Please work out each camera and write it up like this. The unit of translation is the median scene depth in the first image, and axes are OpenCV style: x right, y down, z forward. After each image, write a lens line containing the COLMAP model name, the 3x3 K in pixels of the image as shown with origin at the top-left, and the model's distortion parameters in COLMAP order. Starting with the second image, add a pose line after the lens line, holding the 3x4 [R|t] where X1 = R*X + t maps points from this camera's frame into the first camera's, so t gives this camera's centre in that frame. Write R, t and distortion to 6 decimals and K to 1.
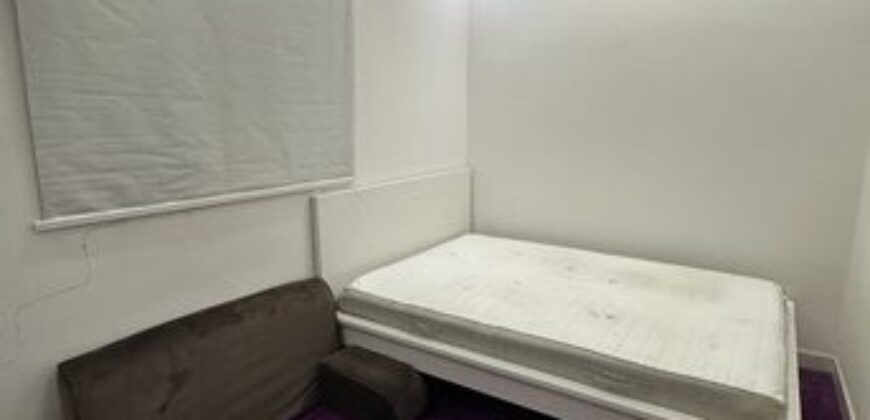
lens RADIAL K [[516.9, 0, 435.0], [0, 516.9, 210.0], [0, 0, 1]] dist [-0.002704, 0.000107]
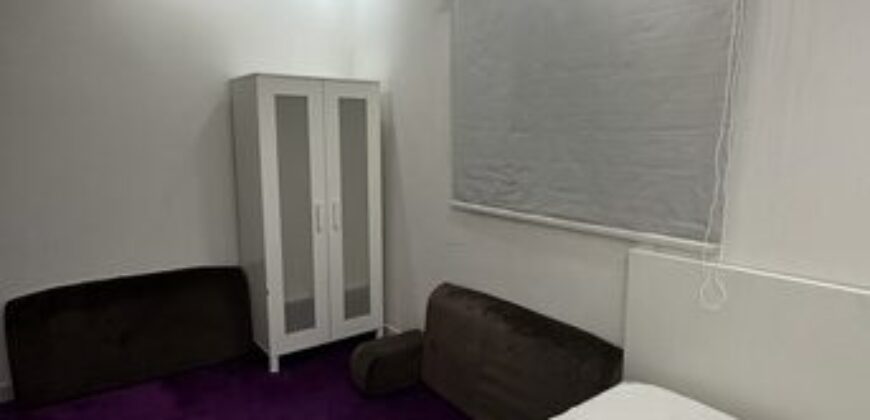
lens RADIAL K [[516.9, 0, 435.0], [0, 516.9, 210.0], [0, 0, 1]] dist [-0.002704, 0.000107]
pose [[-0.314809, 0.129396, -0.940294, 0.583002], [-0.179888, 0.964575, 0.192964, -0.179238], [0.931953, 0.229894, -0.280380, 0.925279]]
